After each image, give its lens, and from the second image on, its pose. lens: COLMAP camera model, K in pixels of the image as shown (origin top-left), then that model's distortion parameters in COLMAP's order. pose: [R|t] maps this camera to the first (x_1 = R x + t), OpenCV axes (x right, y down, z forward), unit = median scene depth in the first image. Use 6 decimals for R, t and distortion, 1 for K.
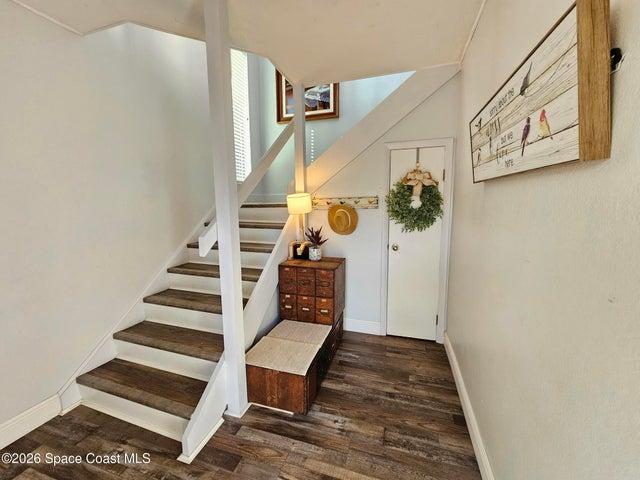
lens RADIAL K [[261.0, 0, 322.1], [0, 261.0, 239.4], [0, 0, 1]] dist [-0.001344, 0.000105]
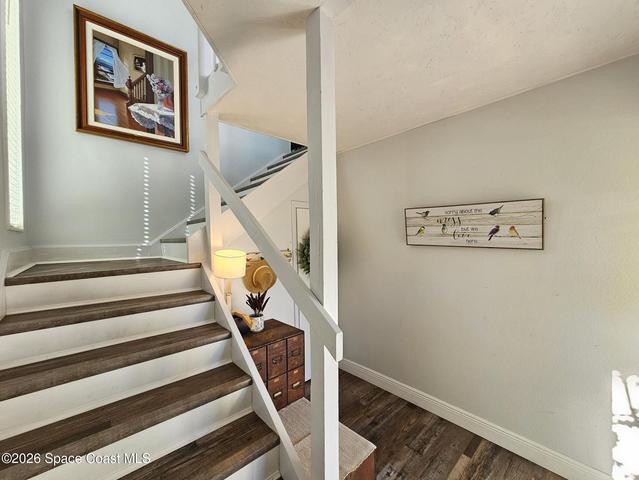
lens RADIAL K [[260.6, 0, 321.6], [0, 260.6, 239.4], [0, 0, 1]] dist [-0.001344, 0.000105]
pose [[0.498585, -0.013270, 0.866739, -0.634201], [0.129832, 0.989747, -0.059532, -0.130196], [-0.857063, 0.142213, 0.495196, 0.383329]]
